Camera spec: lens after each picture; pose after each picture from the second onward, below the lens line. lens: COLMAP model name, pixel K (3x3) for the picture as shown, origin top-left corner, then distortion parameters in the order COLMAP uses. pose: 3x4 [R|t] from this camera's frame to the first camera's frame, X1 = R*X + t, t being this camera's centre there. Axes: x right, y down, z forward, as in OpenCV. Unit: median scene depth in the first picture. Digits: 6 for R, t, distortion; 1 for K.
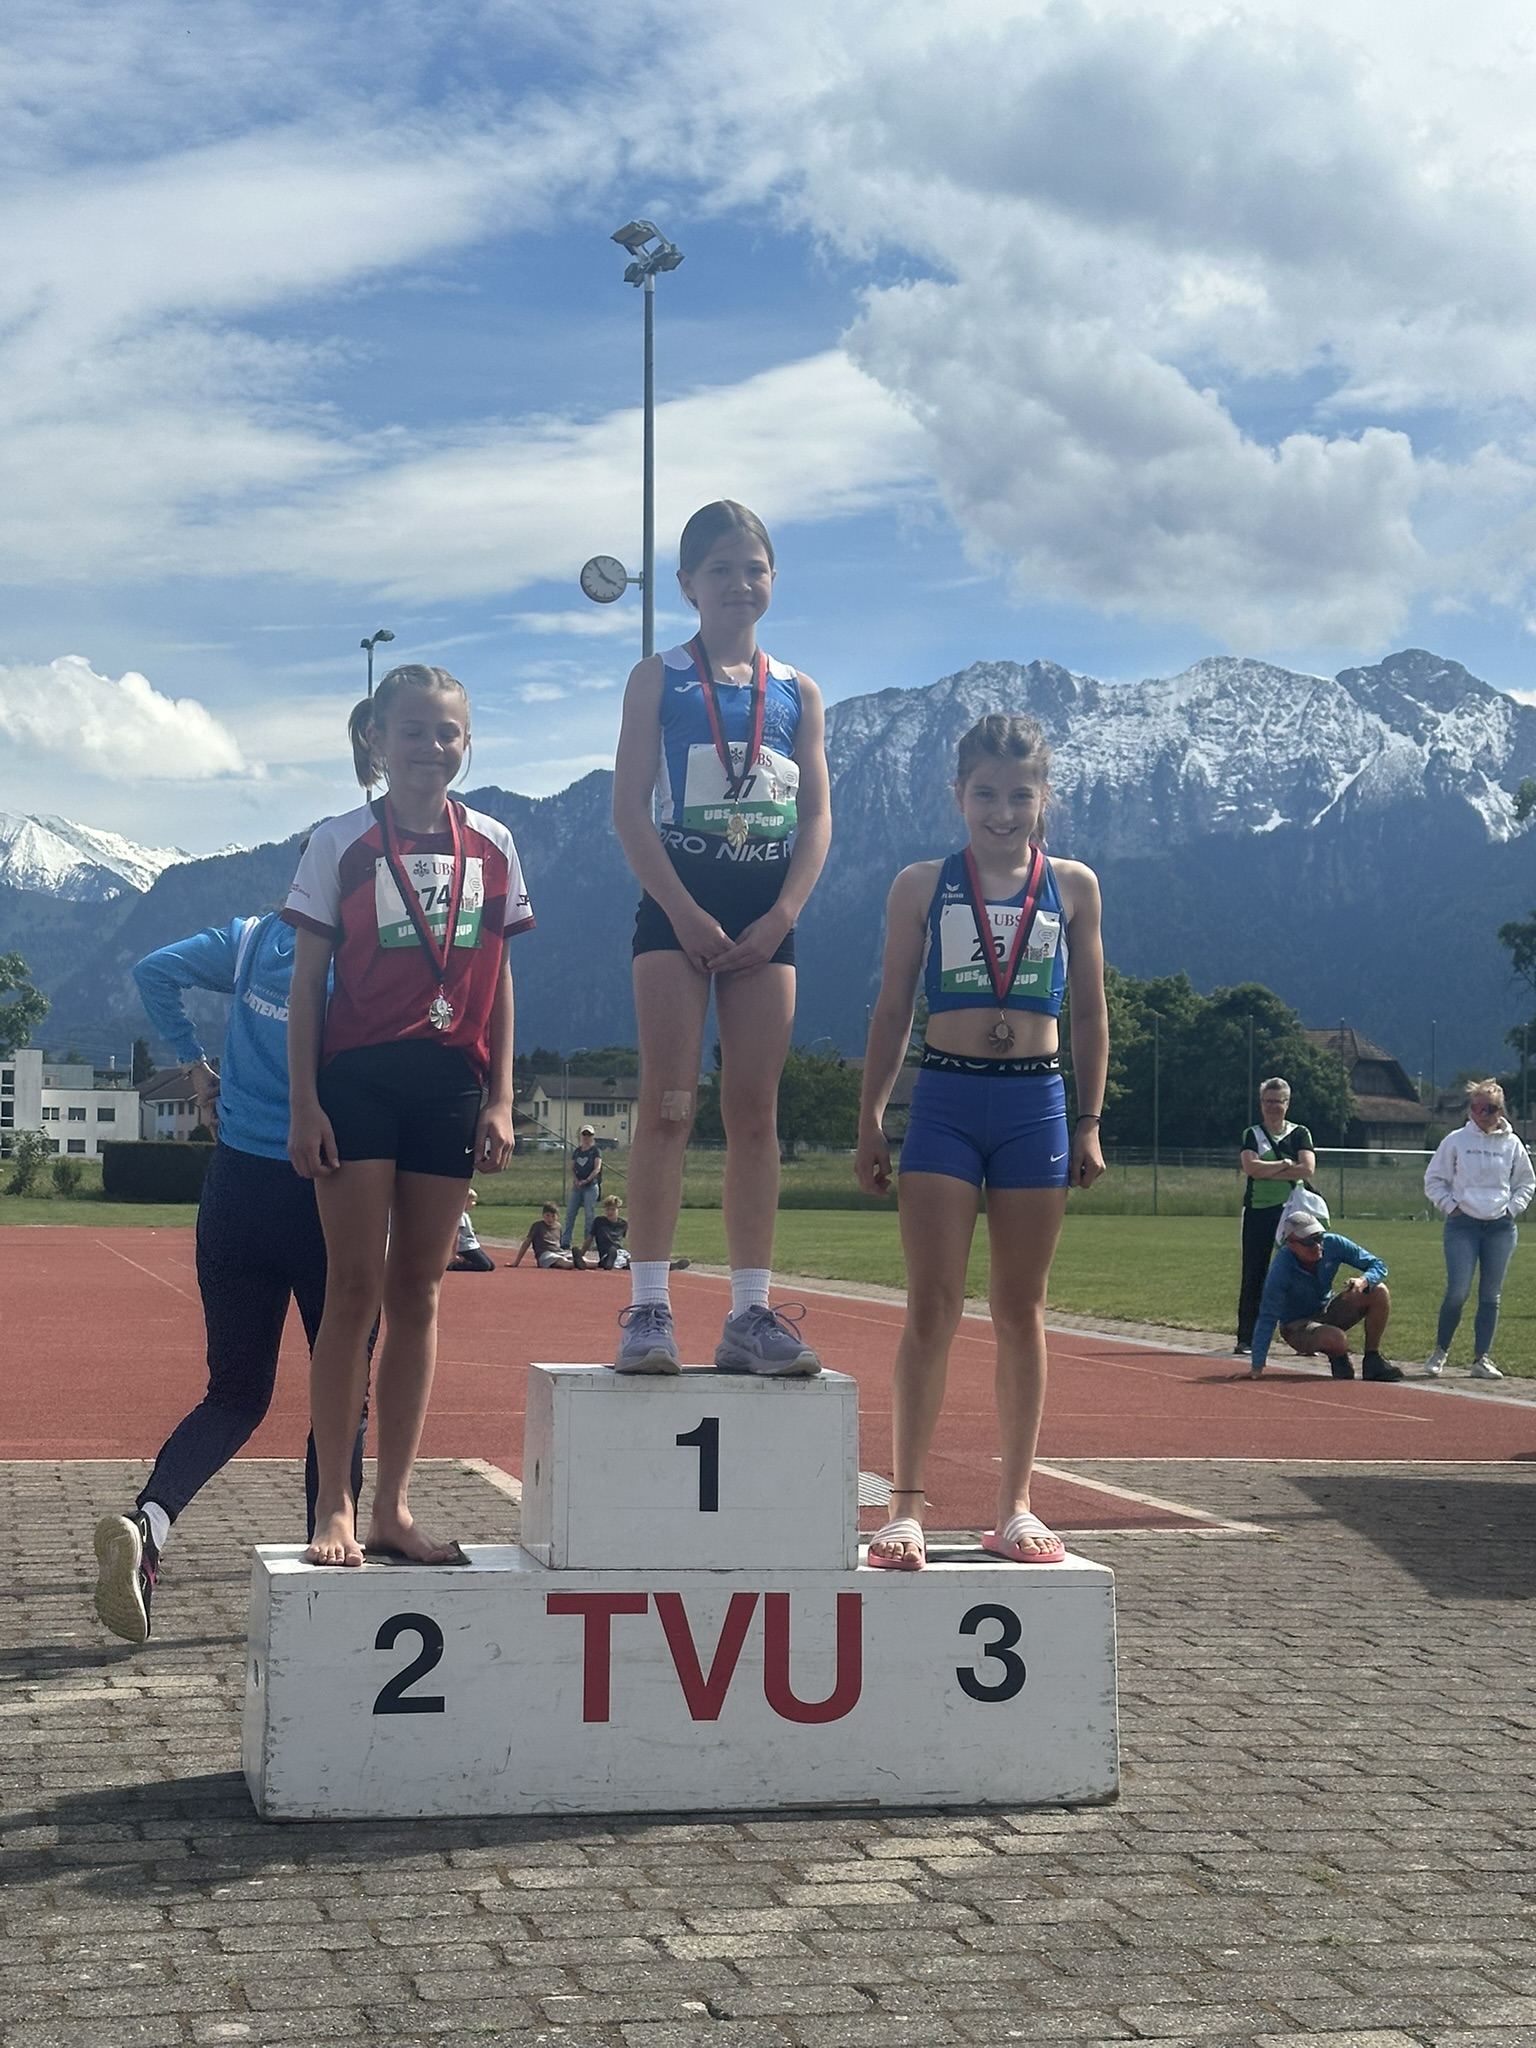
lens RADIAL K [[3347.7, 0, 777.6], [0, 3347.7, 1023.9], [0, 0, 1]] dist [0.144354, -0.077502]
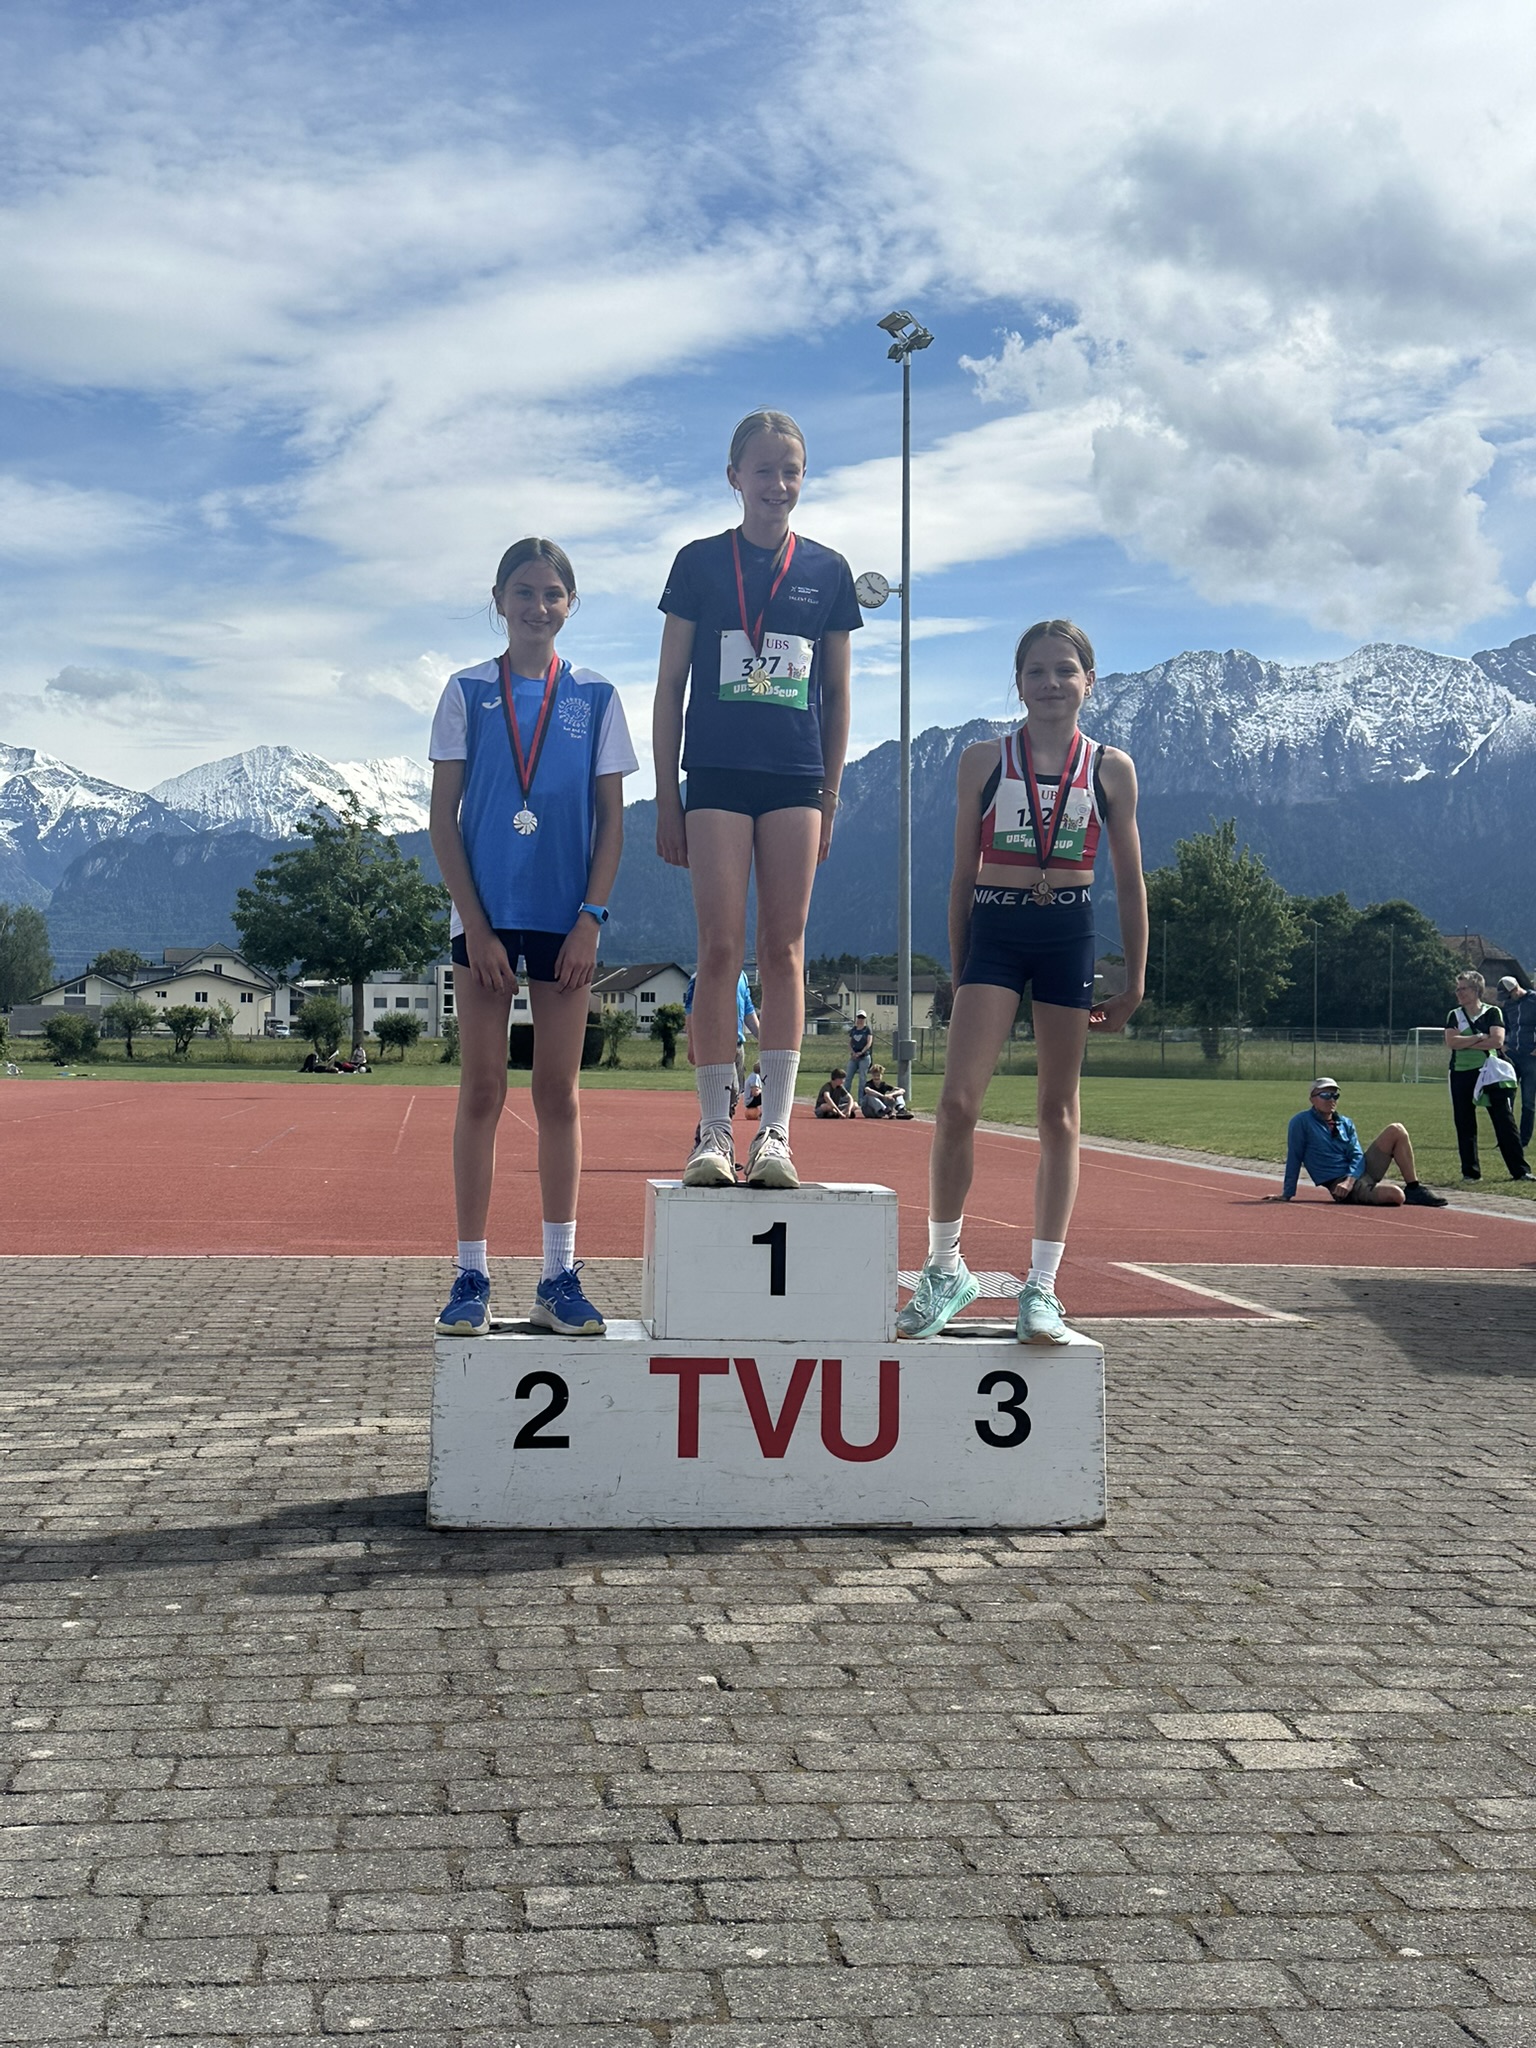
lens RADIAL K [[2548.8, 0, 775.9], [0, 2548.8, 1001.9], [0, 0, 1]] dist [0.151605, -0.087529]
pose [[0.994764, -0.002119, -0.102178, 0.066341], [0.004762, 0.999660, 0.025630, 0.007436], [0.102089, -0.025982, 0.994436, 0.032001]]
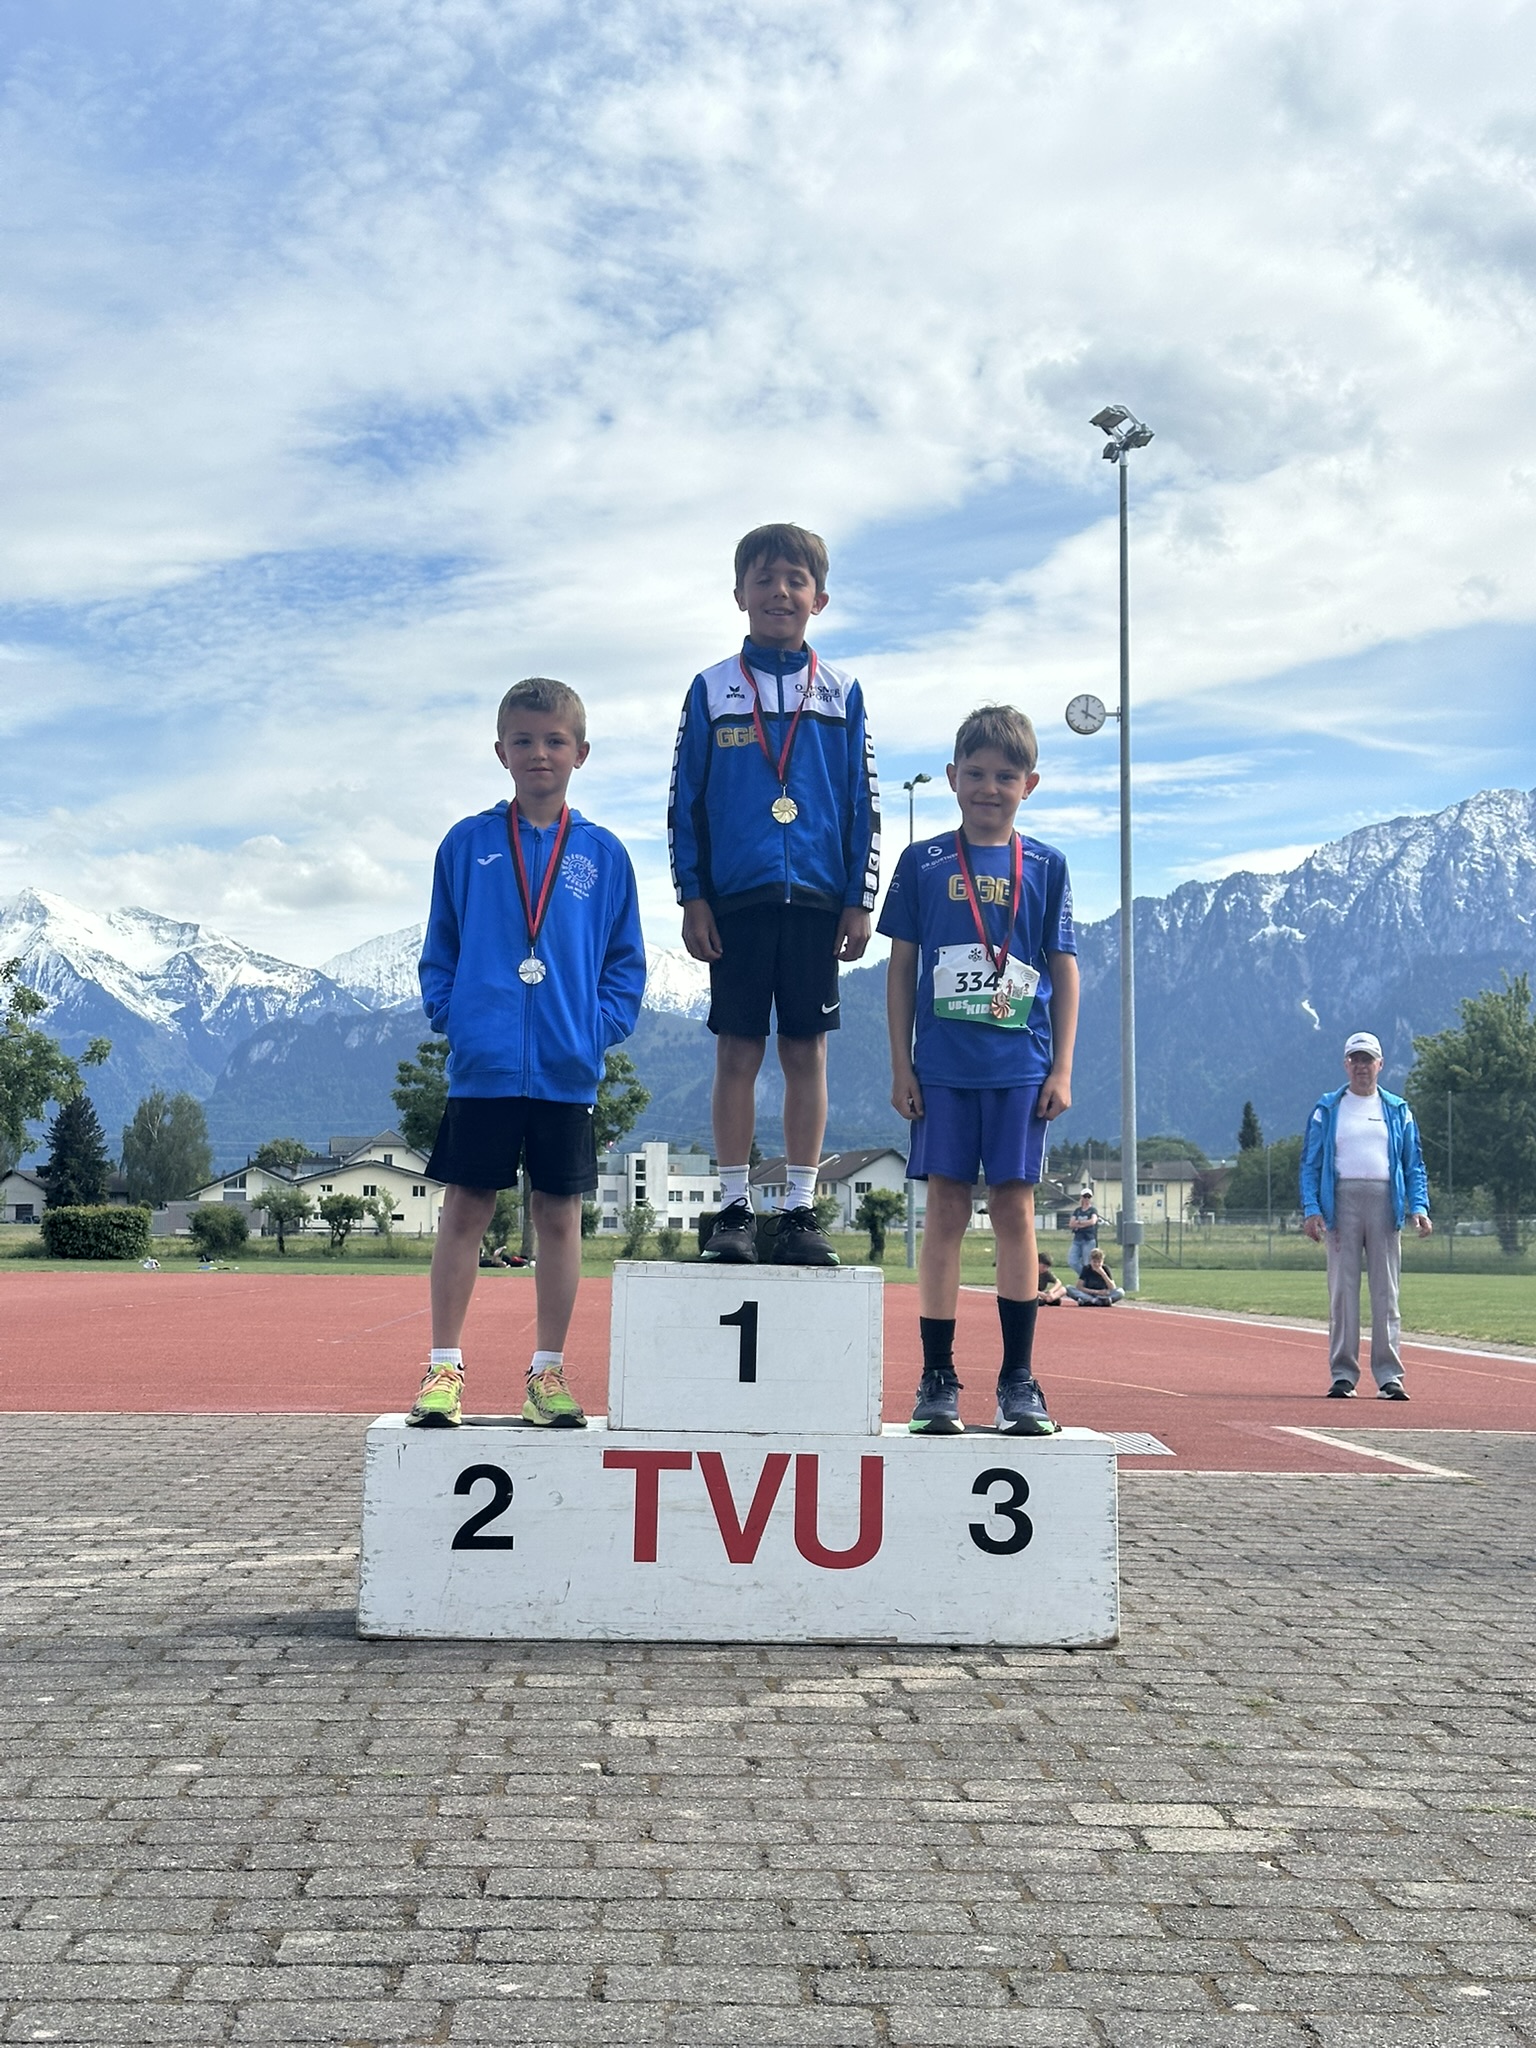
lens RADIAL K [[2884.6, 0, 768.0], [0, 2884.6, 1024.0], [0, 0, 1]] dist [0.153883, -0.106333]
pose [[0.981607, -0.019166, -0.189951, 0.150004], [0.012370, 0.999242, -0.036899, 0.050396], [0.190514, 0.033871, 0.981100, 0.023147]]
